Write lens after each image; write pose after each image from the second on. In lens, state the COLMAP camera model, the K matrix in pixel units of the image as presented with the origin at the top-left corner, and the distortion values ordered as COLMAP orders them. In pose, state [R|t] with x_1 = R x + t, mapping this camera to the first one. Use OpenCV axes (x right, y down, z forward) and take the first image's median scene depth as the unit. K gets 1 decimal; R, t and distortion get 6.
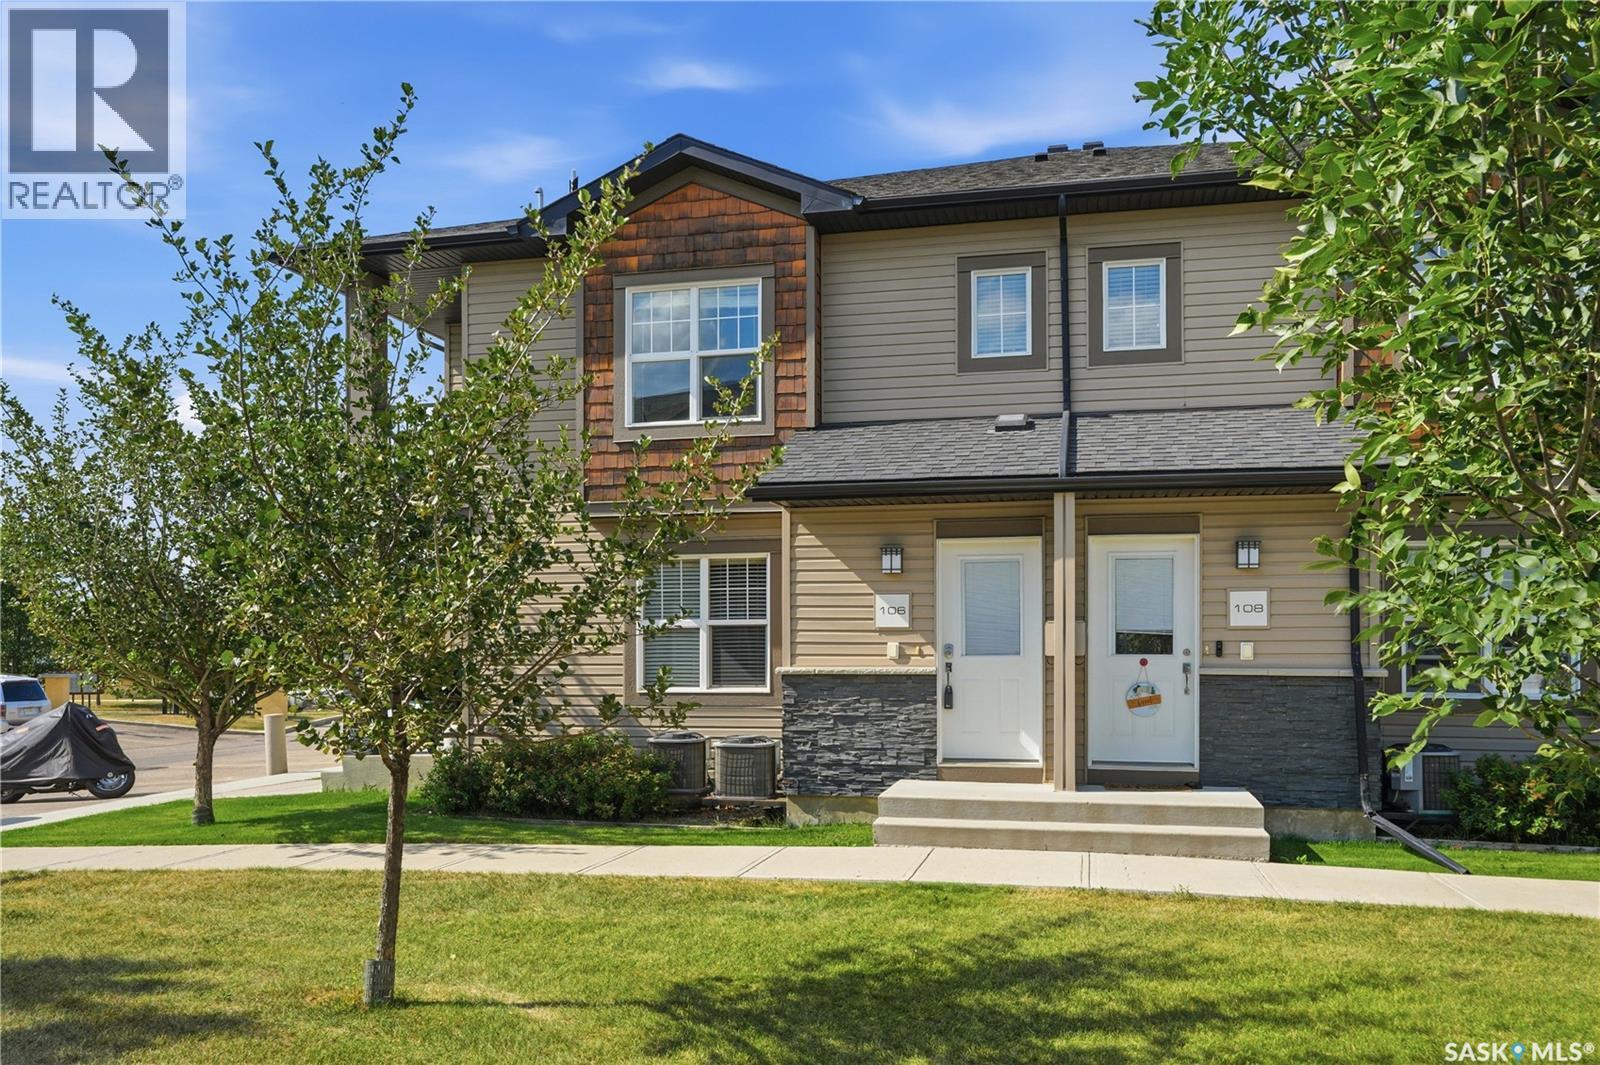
lens RADIAL K [[1004.5, 0, 800.0], [0, 1004.5, 532.5], [0, 0, 1]] dist [-0.006381, 0.024255]
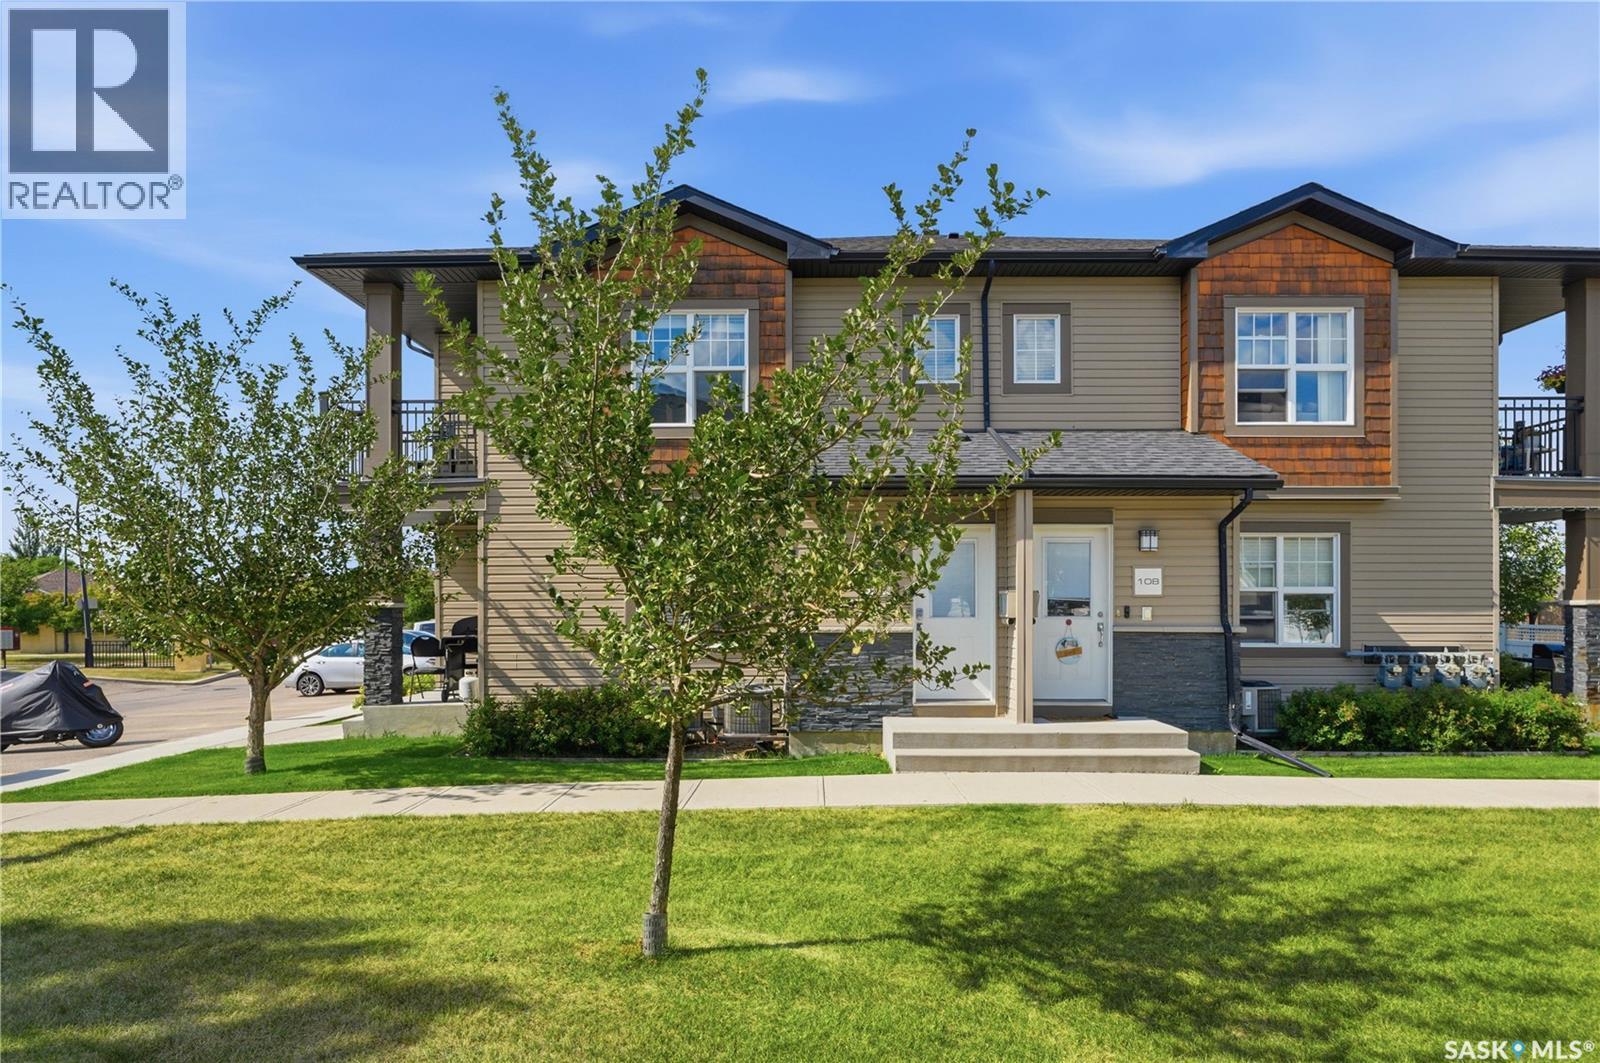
lens RADIAL K [[769.5, 0, 800.0], [0, 769.5, 531.5], [0, 0, 1]] dist [0.002209, 0.000347]
pose [[0.984490, 0.016771, 0.174637, -0.176276], [-0.019018, 0.999756, 0.011202, 0.007007], [-0.174407, -0.014350, 0.984569, 0.080697]]
